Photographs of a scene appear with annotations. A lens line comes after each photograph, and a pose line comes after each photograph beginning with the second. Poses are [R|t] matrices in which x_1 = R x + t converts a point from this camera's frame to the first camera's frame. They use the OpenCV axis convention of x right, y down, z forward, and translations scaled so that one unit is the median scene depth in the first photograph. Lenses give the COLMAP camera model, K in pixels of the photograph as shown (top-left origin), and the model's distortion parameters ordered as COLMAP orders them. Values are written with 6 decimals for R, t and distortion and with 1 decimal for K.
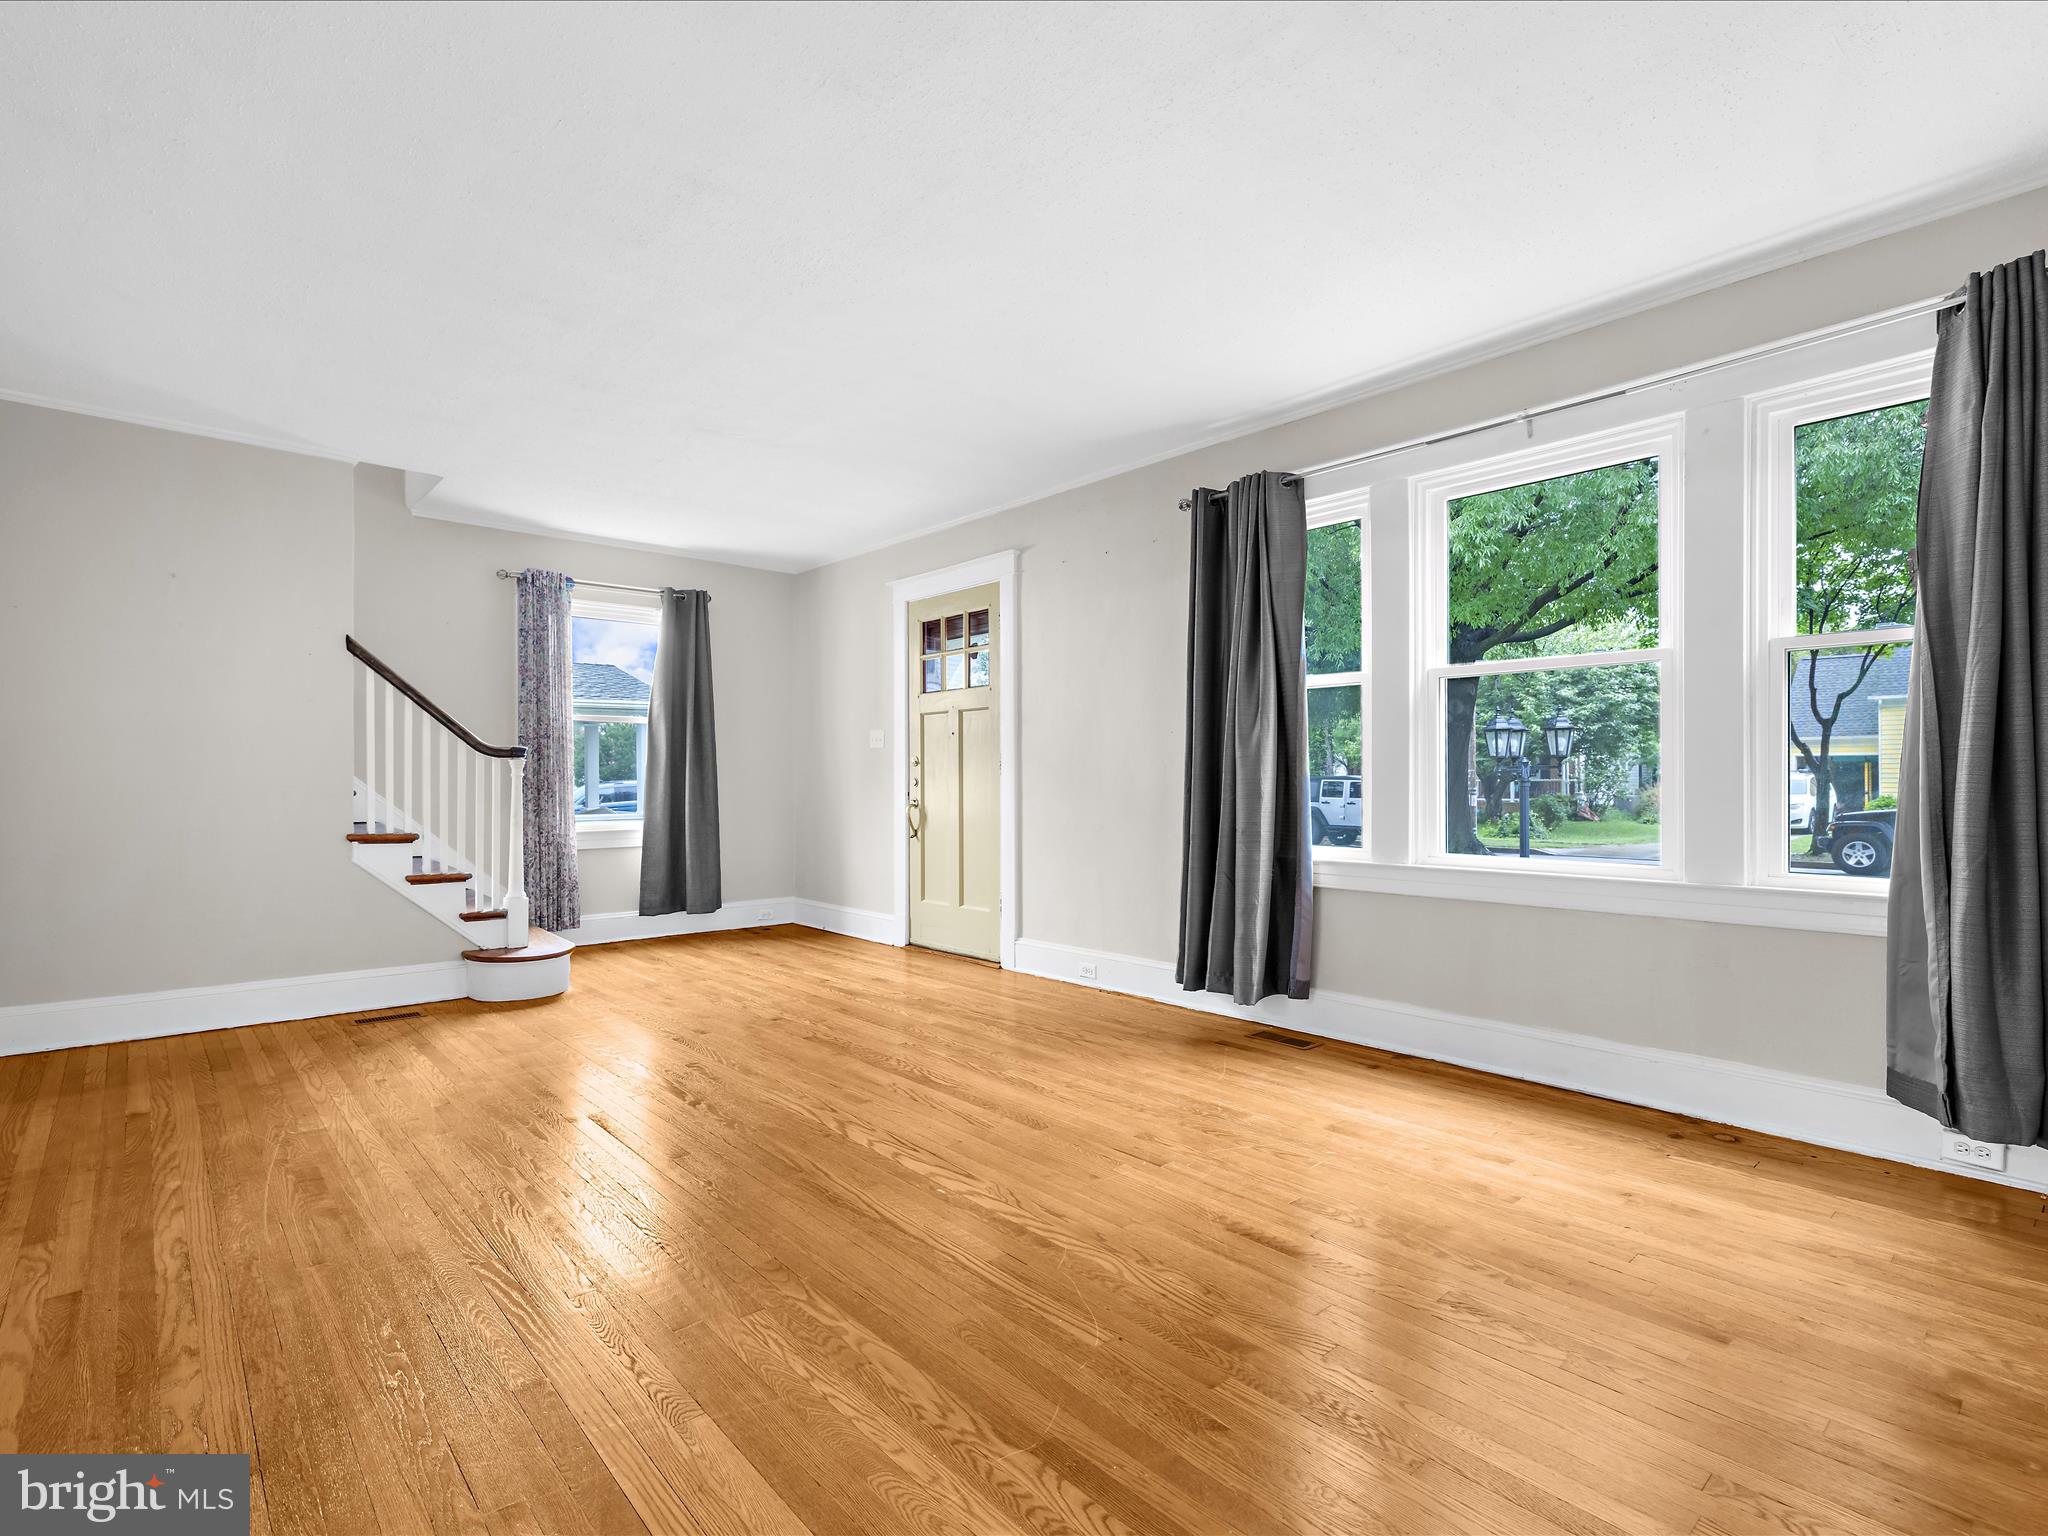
lens RADIAL K [[1007.8, 0, 1017.2], [0, 1007.8, 773.3], [0, 0, 1]] dist [0.001228, 0.000284]
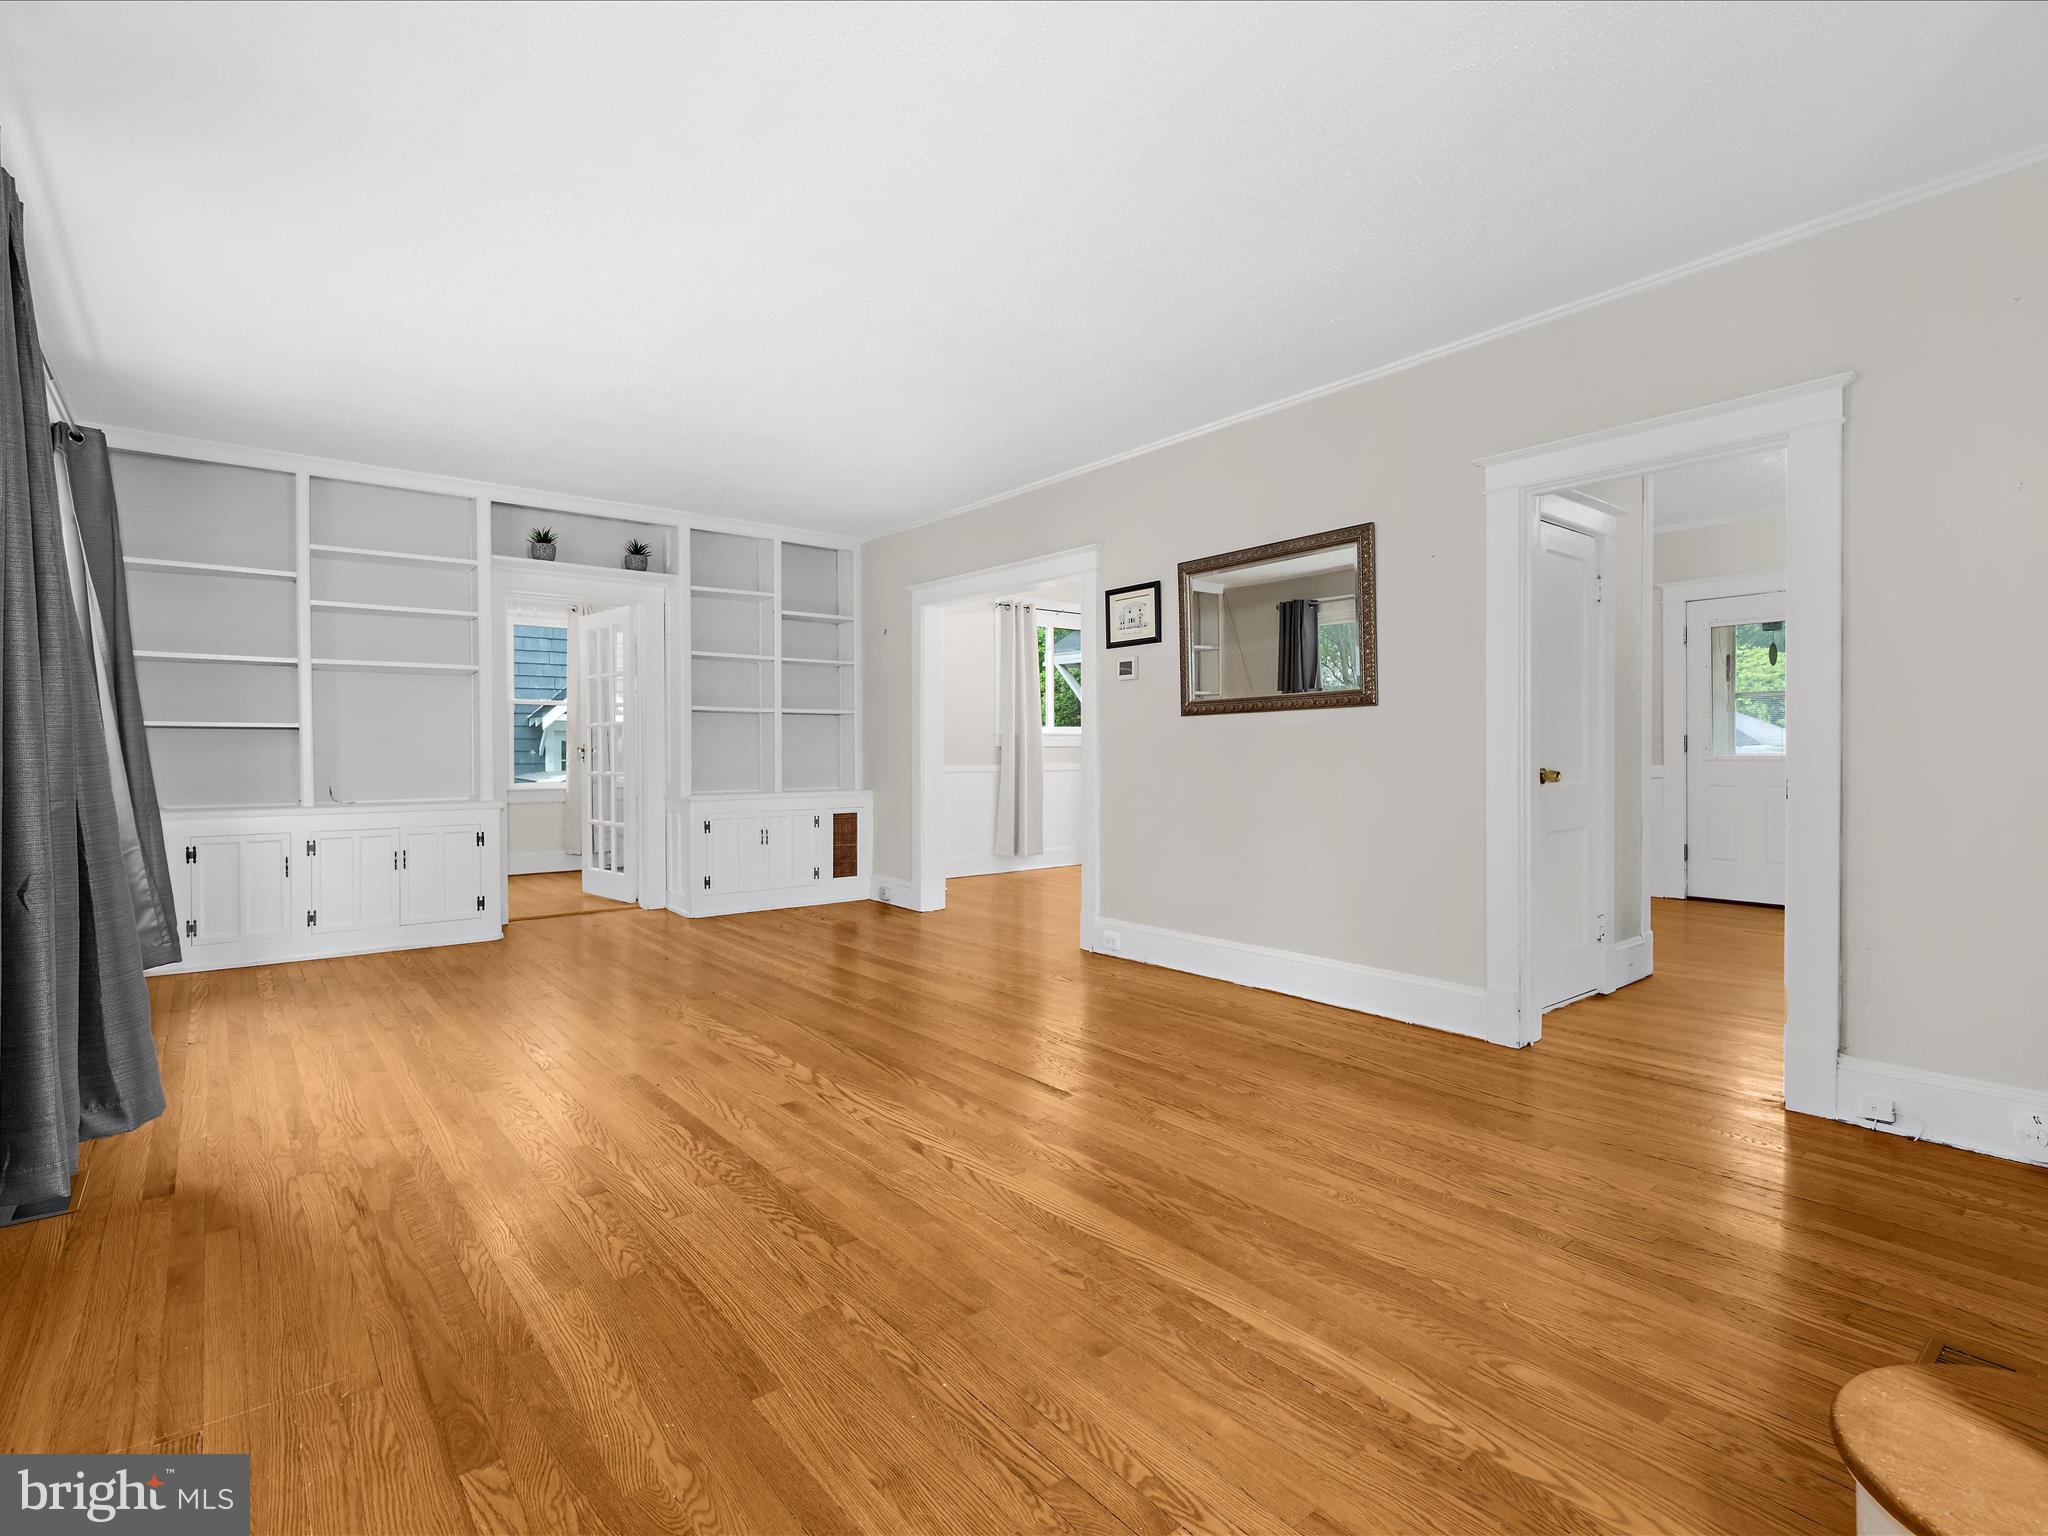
lens RADIAL K [[979.0, 0, 1027.8], [0, 979.0, 769.0], [0, 0, 1]] dist [0.001398, -0.000386]
pose [[-0.999738, 0.005057, 0.022325, -0.323010], [0.005379, 0.999882, 0.014392, 0.008014], [-0.022249, 0.014509, -0.999647, 1.545724]]
